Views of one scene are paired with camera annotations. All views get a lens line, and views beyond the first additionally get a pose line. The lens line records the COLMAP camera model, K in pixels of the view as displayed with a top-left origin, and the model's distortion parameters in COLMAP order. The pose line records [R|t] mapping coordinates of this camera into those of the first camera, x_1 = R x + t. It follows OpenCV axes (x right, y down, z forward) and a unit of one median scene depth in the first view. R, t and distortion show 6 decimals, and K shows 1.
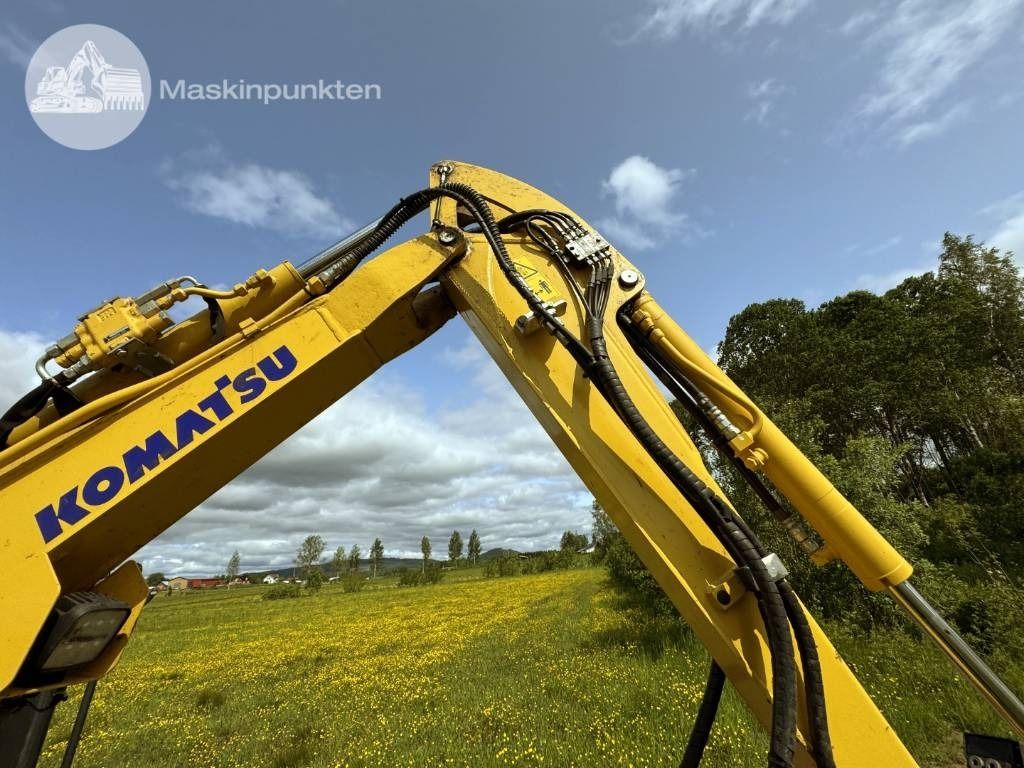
lens RADIAL K [[411.0, 0, 510.5], [0, 411.0, 383.1], [0, 0, 1]] dist [-0.002554, 0.000176]
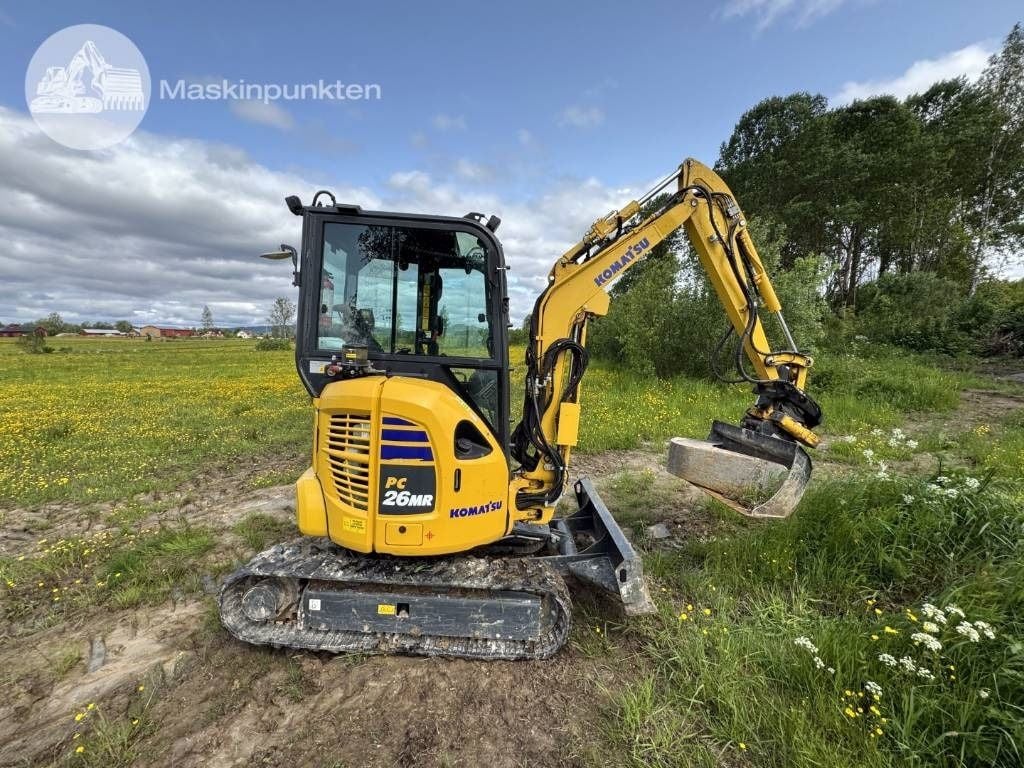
lens RADIAL K [[404.9, 0, 503.6], [0, 404.9, 384.1], [0, 0, 1]] dist [-0.000213, 0.000167]
pose [[0.993045, 0.066384, 0.097237, -0.079776], [-0.106016, 0.863403, 0.493251, -0.023317], [-0.051211, -0.500129, 0.864435, -0.101637]]
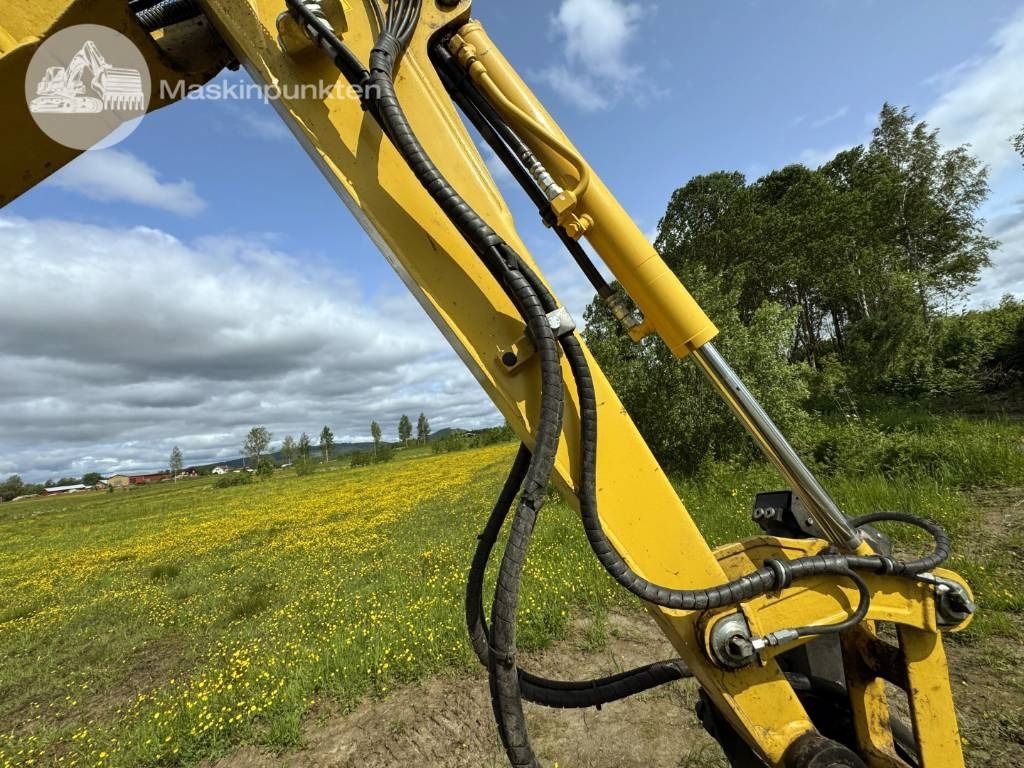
lens RADIAL K [[411.0, 0, 510.5], [0, 411.0, 383.1], [0, 0, 1]] dist [-0.002554, 0.000176]
pose [[0.990469, -0.044854, 0.130226, 0.011769], [0.007380, 0.961413, 0.275009, 0.009544], [-0.137537, -0.271426, 0.952581, 0.003841]]
